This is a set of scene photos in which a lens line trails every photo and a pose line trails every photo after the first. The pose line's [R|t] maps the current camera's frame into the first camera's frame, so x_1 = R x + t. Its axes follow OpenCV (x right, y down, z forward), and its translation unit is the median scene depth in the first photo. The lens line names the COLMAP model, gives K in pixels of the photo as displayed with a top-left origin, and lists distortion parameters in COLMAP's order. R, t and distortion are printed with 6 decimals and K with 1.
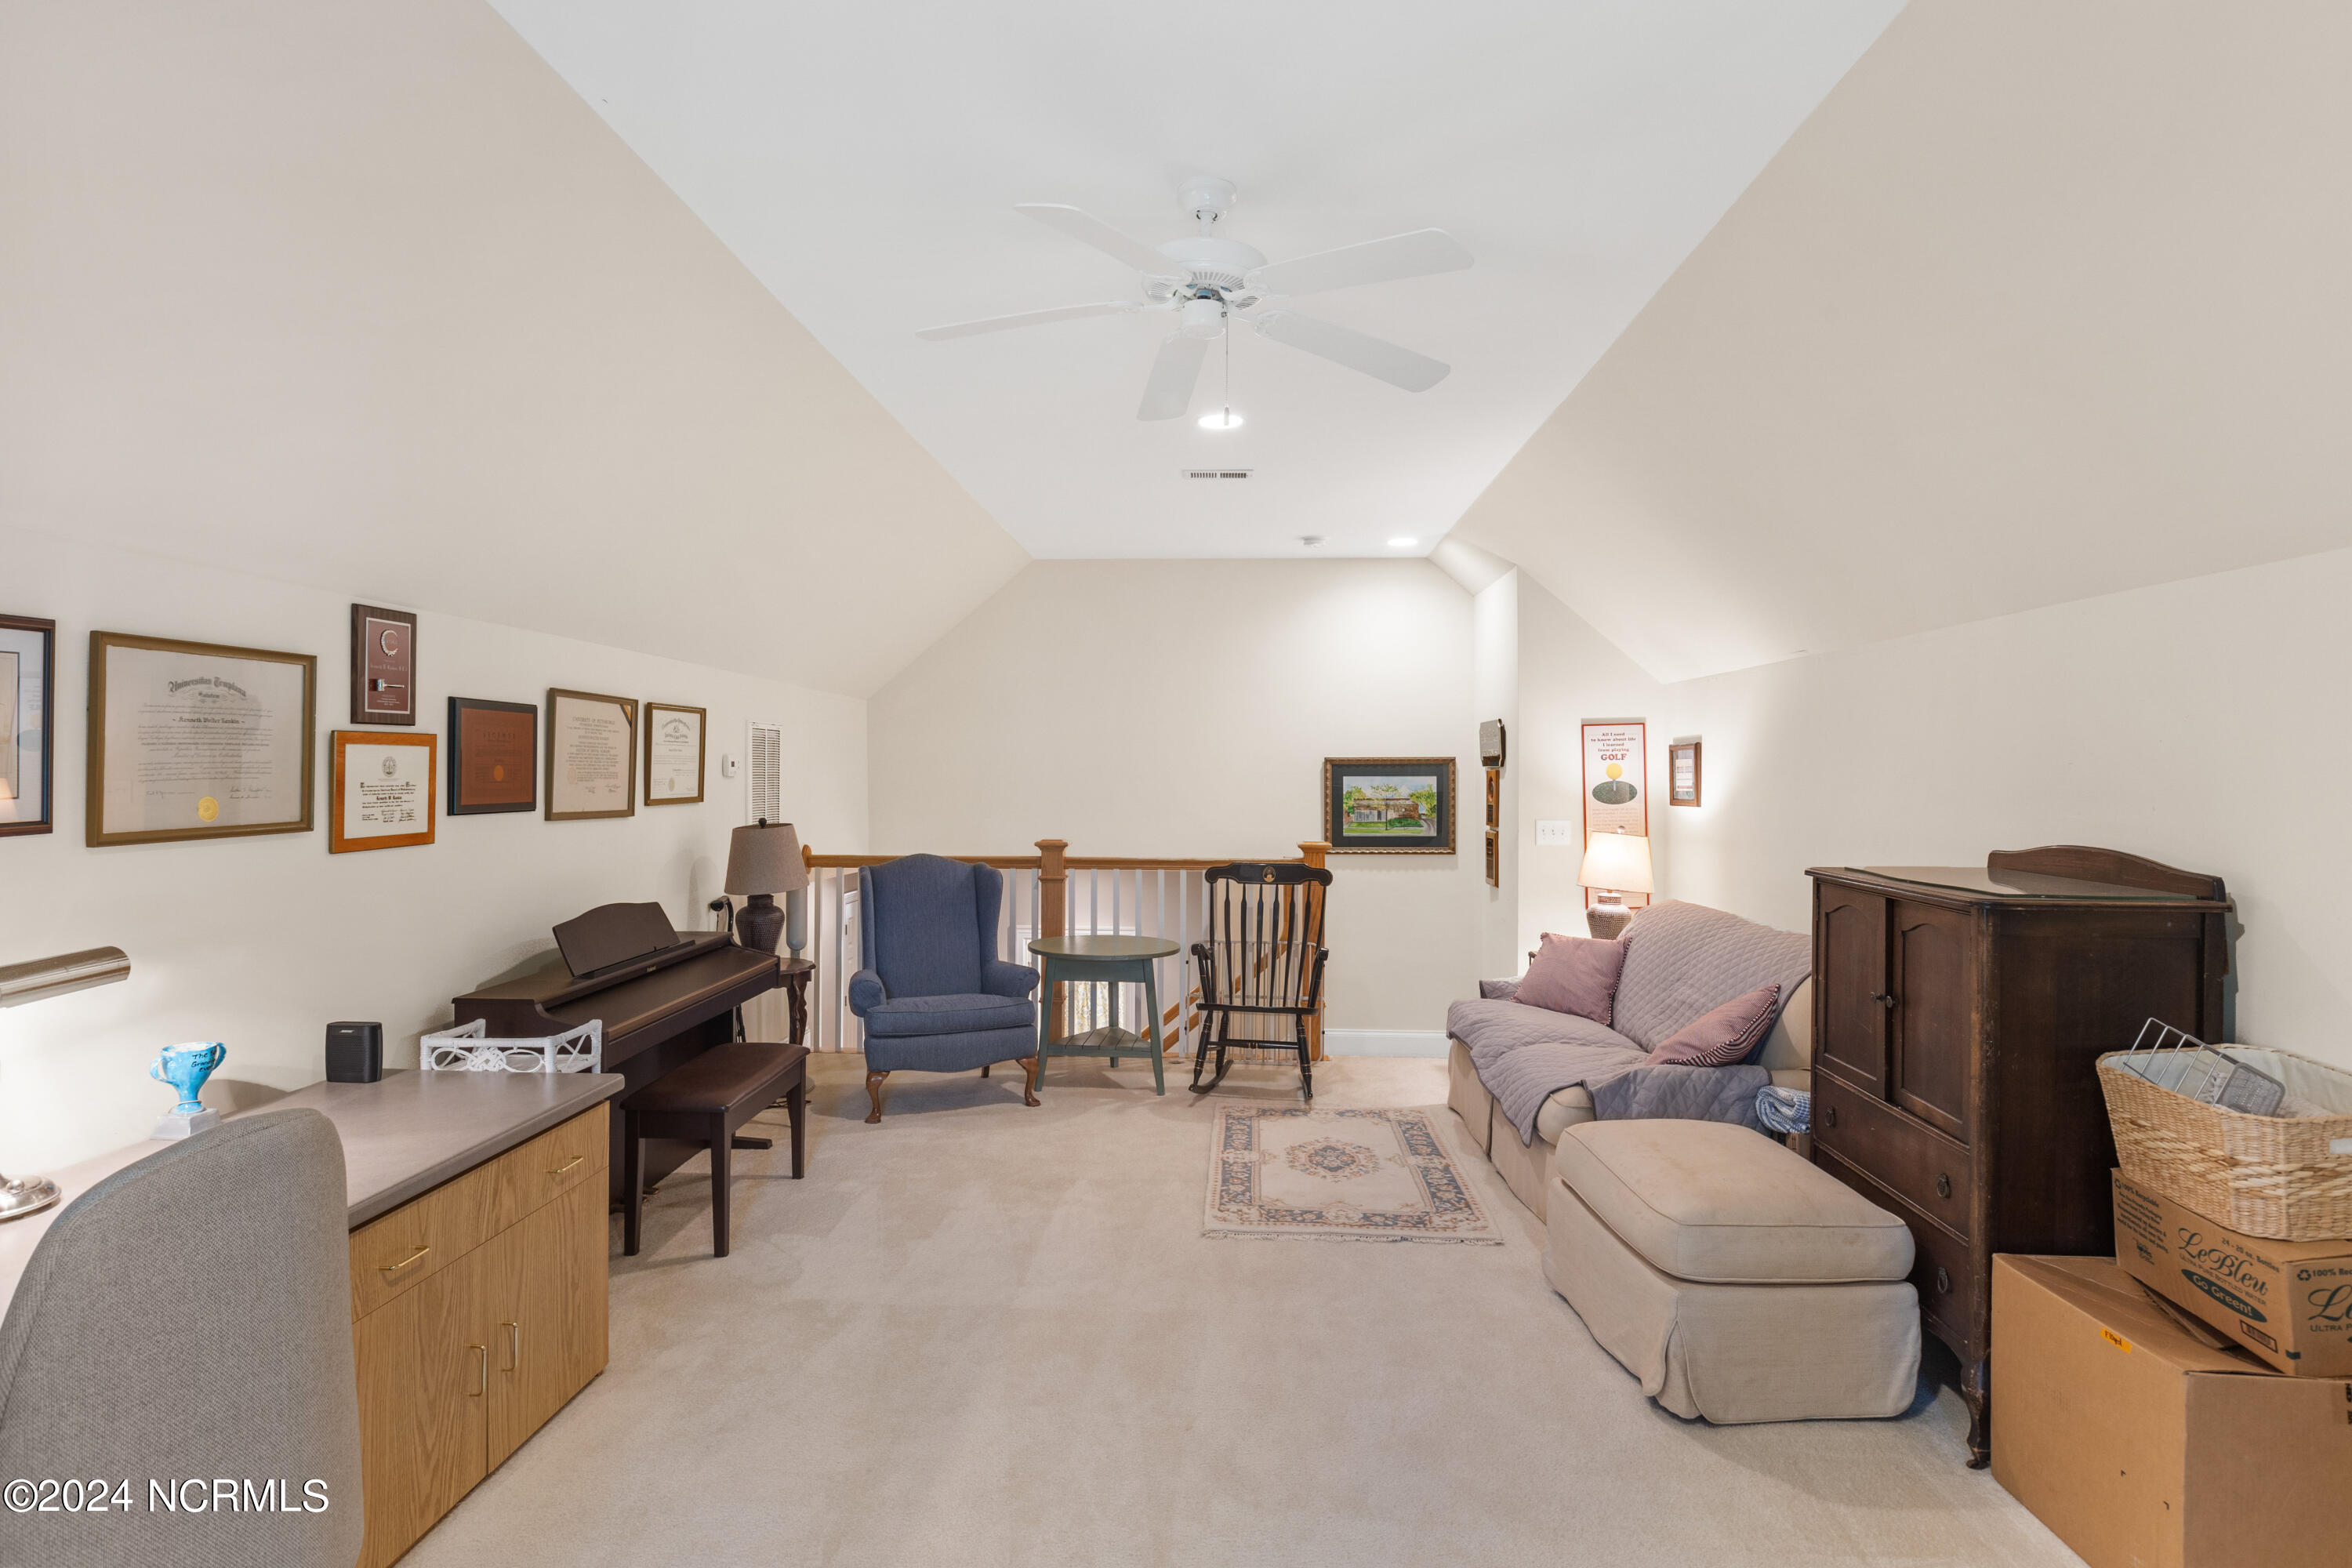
lens RADIAL K [[1215.6, 0, 1178.1], [0, 1215.6, 771.1], [0, 0, 1]] dist [-0.002644, 0.000763]
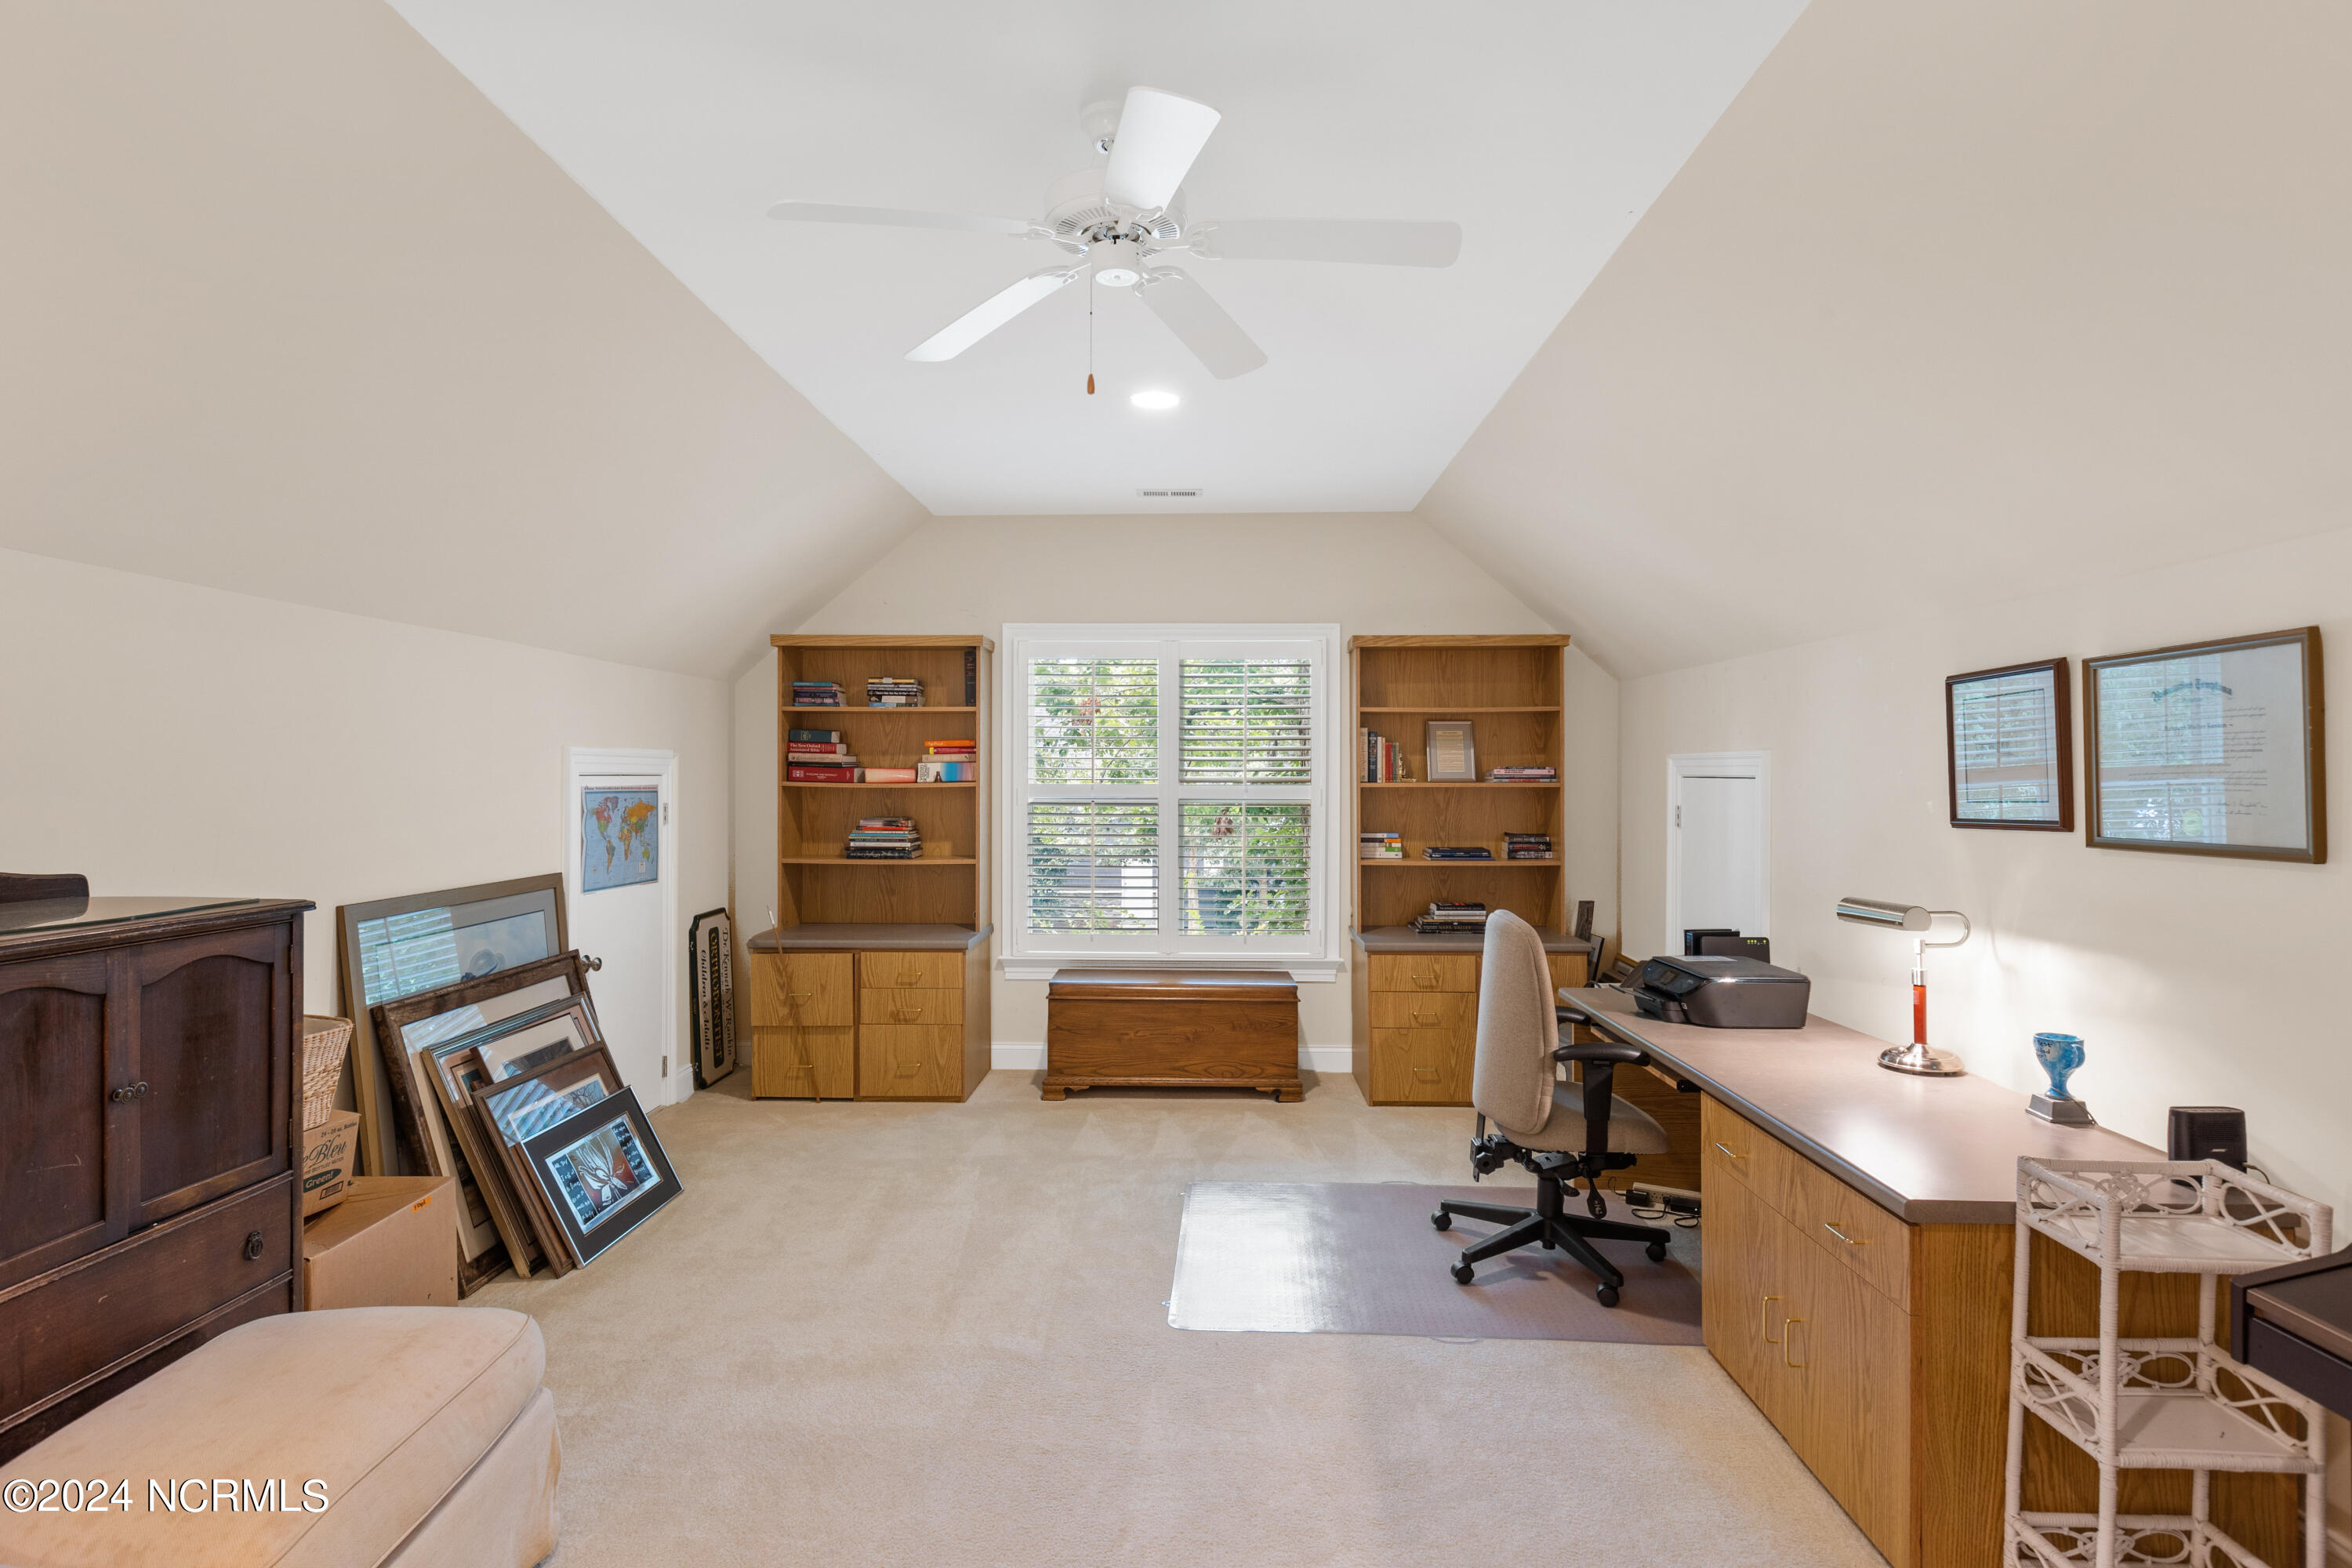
lens RADIAL K [[1215.6, 0, 1174.9], [0, 1215.6, 778.9], [0, 0, 1]] dist [-0.002644, 0.000763]
pose [[-0.999879, -0.007171, -0.013783, -0.013428], [-0.007256, 0.999955, 0.006114, -0.002145], [0.013739, 0.006213, -0.999886, 1.880974]]
